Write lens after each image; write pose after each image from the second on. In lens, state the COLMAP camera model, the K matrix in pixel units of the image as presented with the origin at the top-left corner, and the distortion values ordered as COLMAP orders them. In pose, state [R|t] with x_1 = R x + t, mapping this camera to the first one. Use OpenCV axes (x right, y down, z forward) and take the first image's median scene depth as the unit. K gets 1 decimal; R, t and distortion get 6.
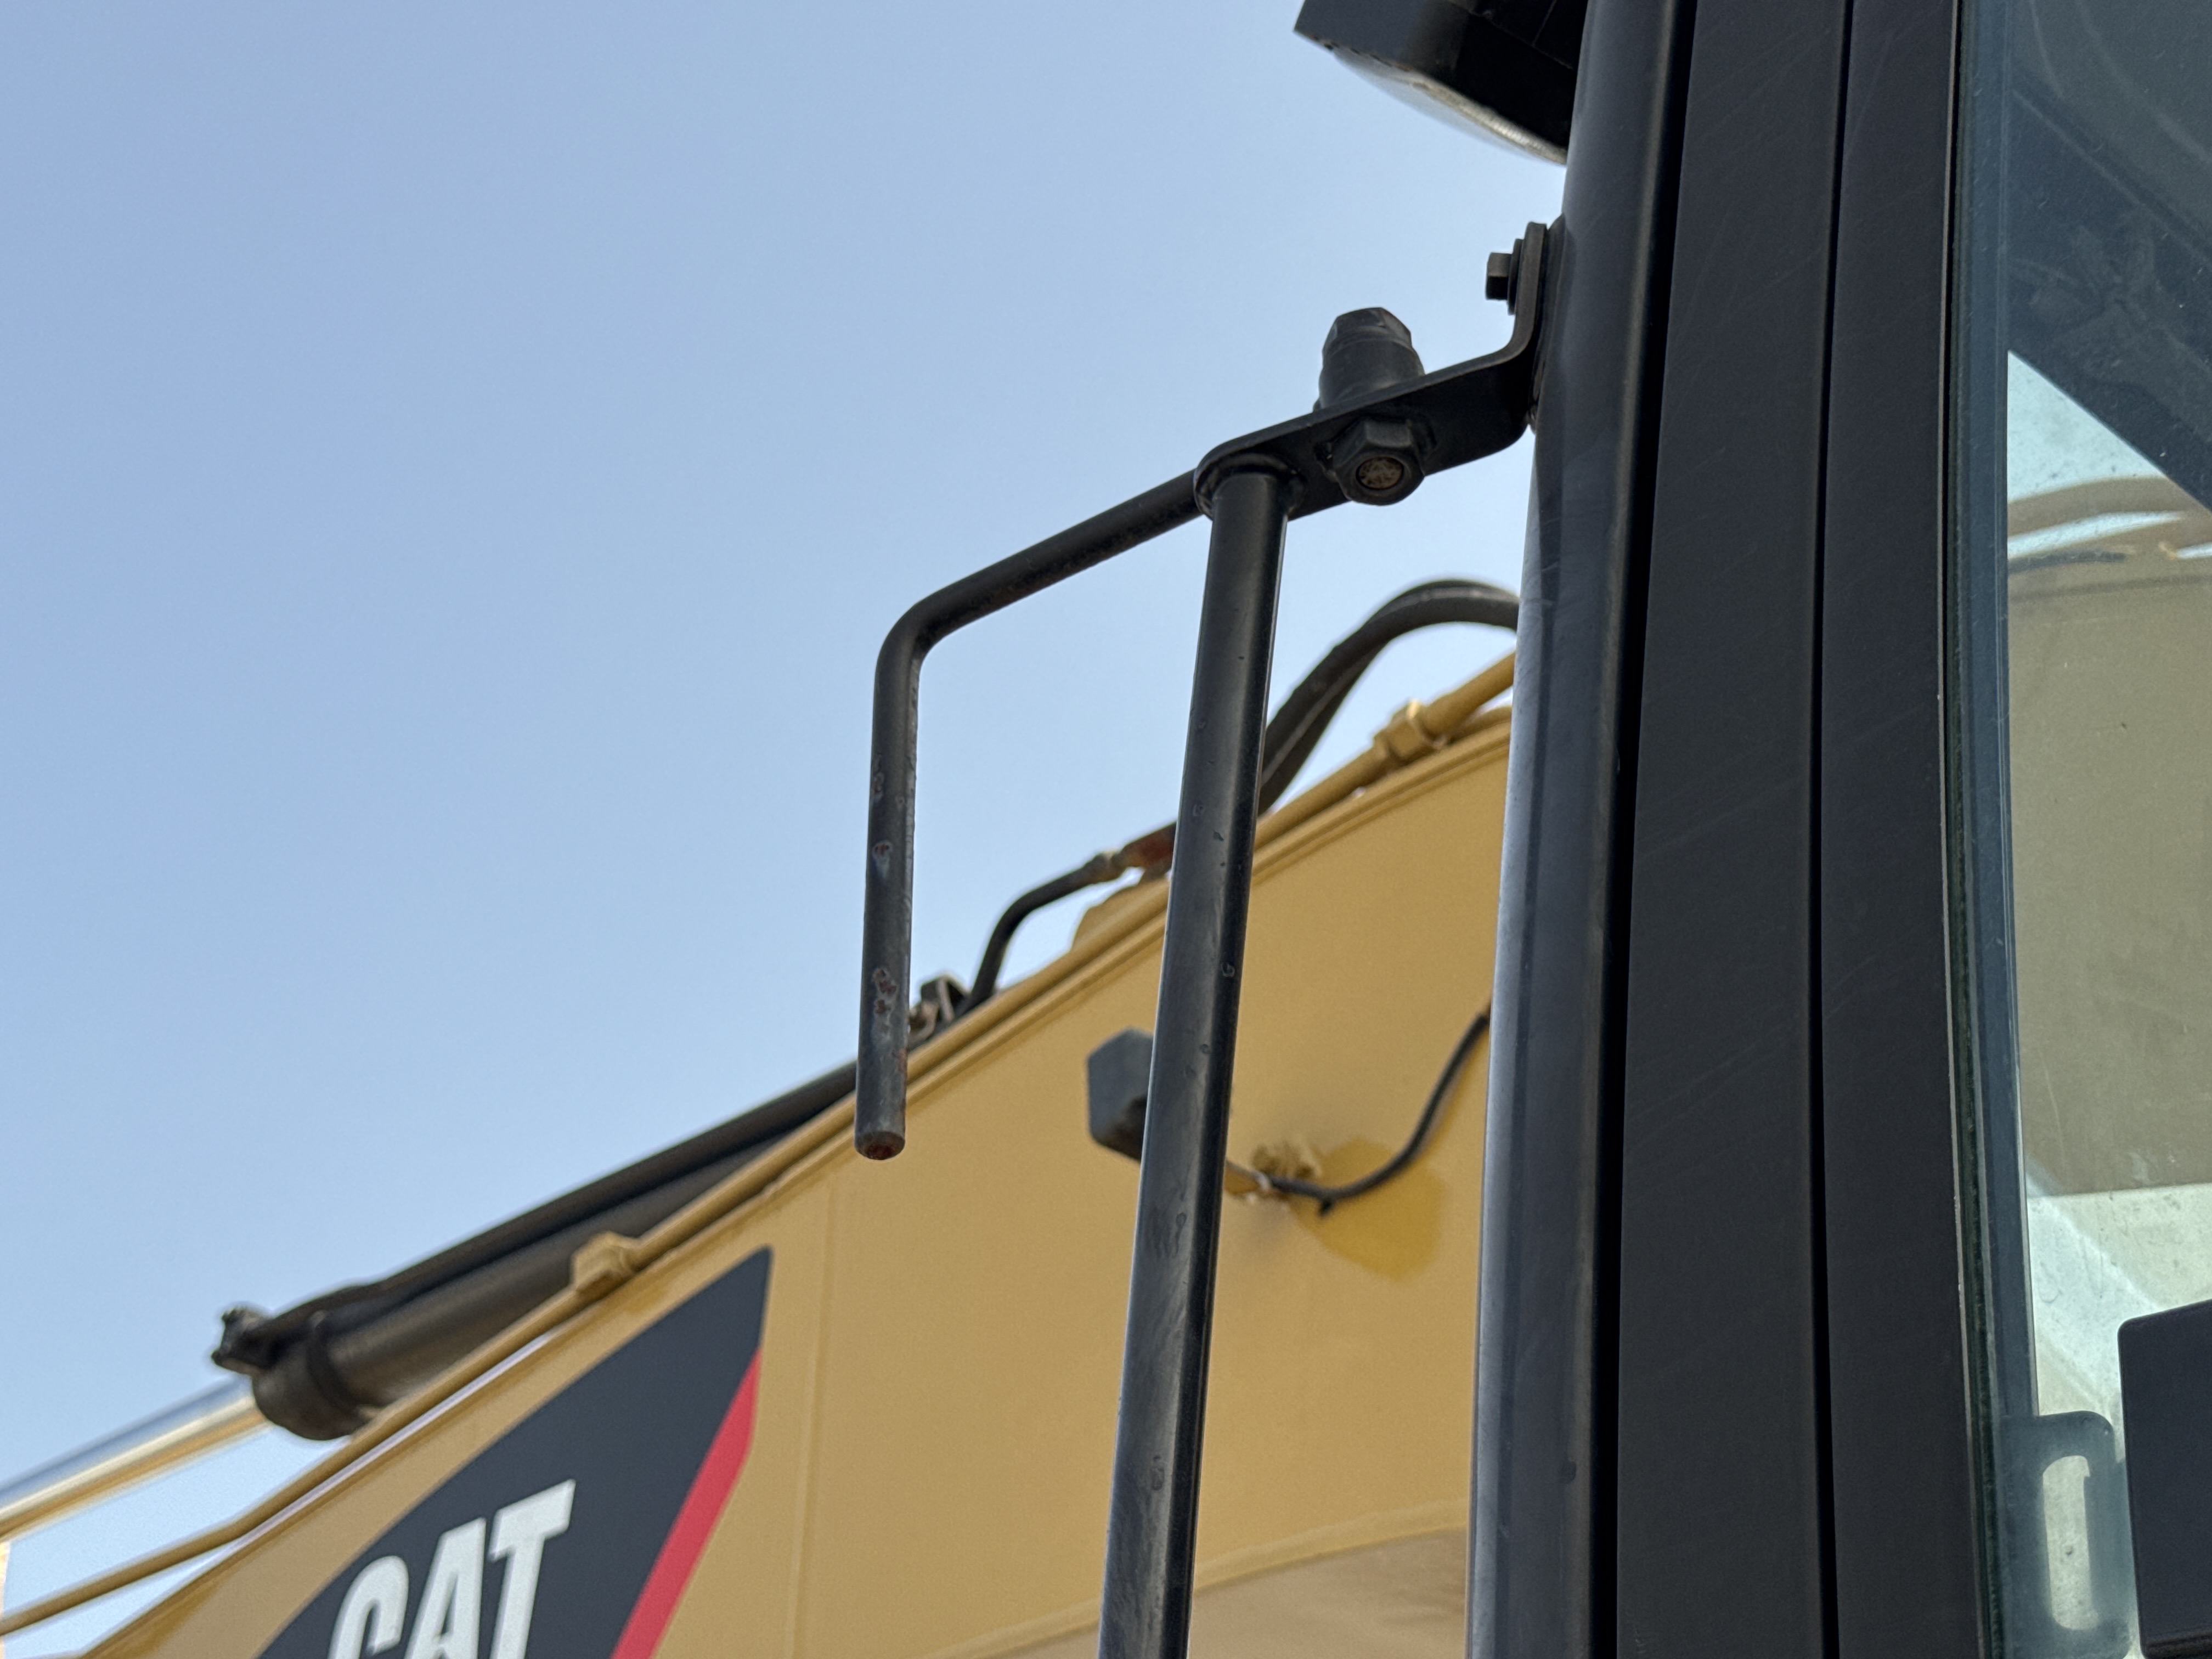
lens RADIAL K [[3143.2, 0, 1099.8], [0, 3143.2, 824.4], [0, 0, 1]] dist [0.140078, 0.000000]
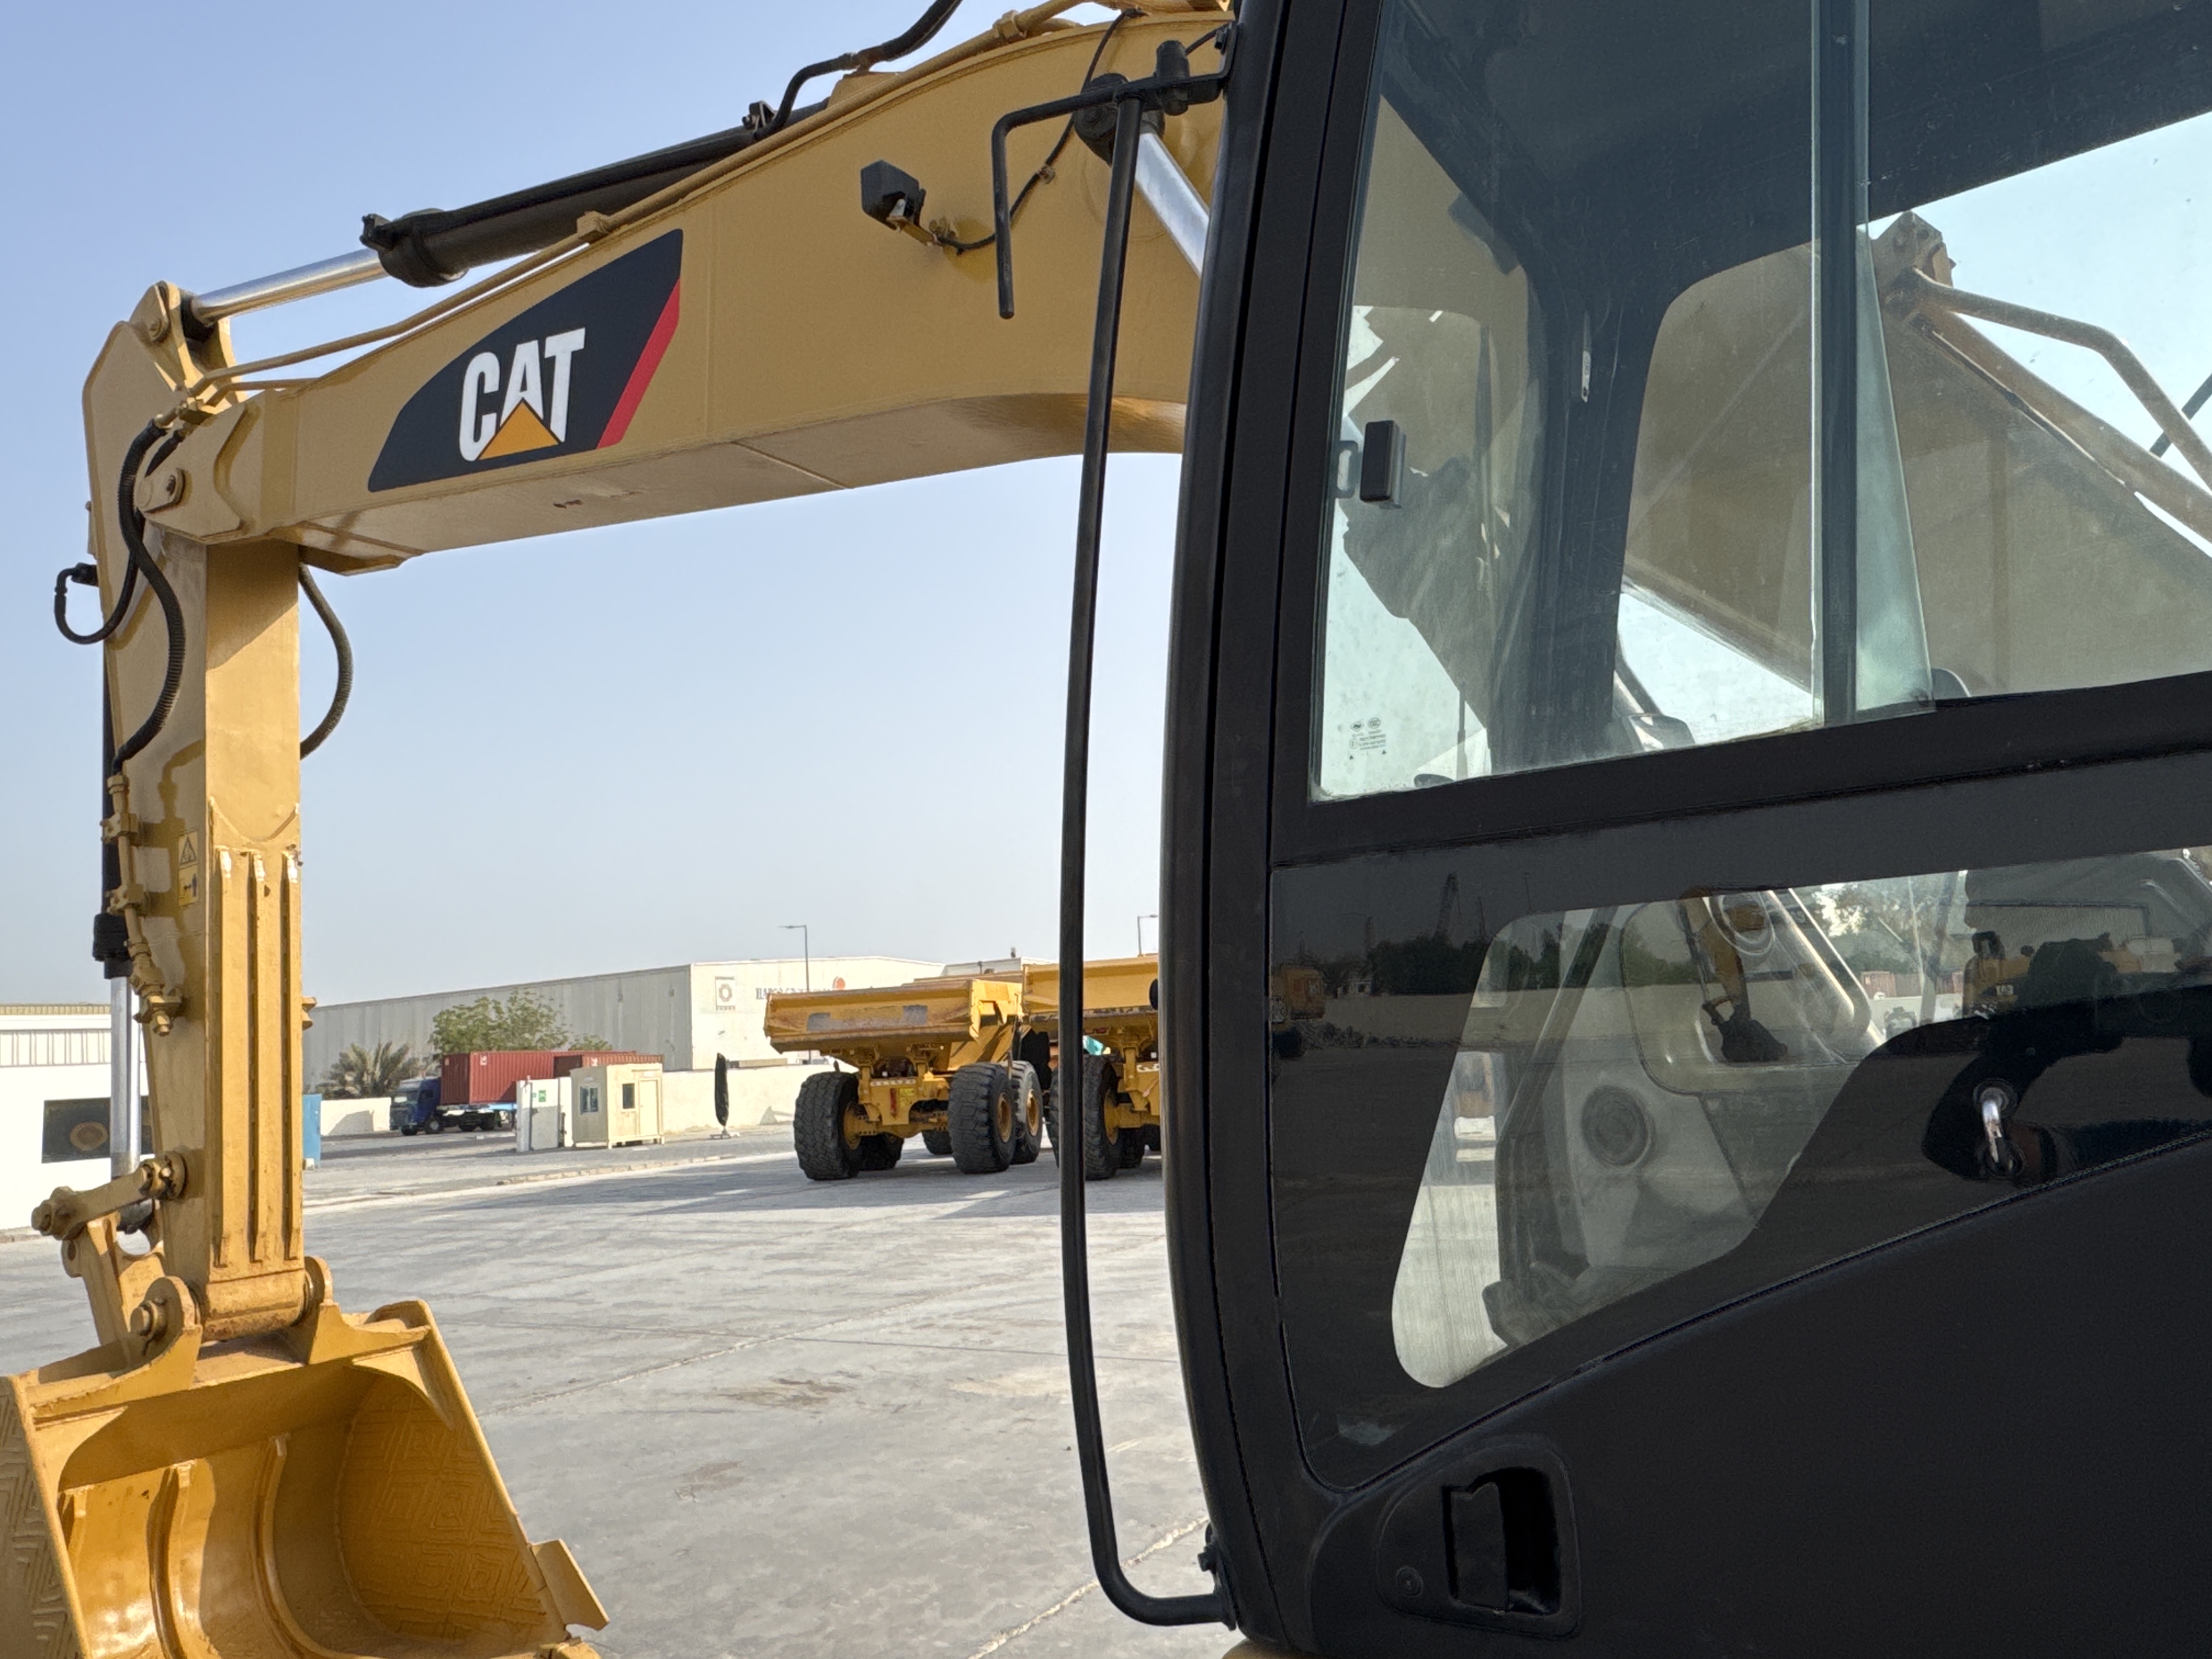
lens RADIAL K [[1530.8, 0, 1111.9], [0, 1530.8, 831.4], [0, 0, 1]] dist [-0.008962, 0.001340]
pose [[0.963643, 0.004599, 0.267154, -0.093279], [-0.137368, 0.866121, 0.480587, -0.051864], [-0.229177, -0.499813, 0.835263, -0.153591]]
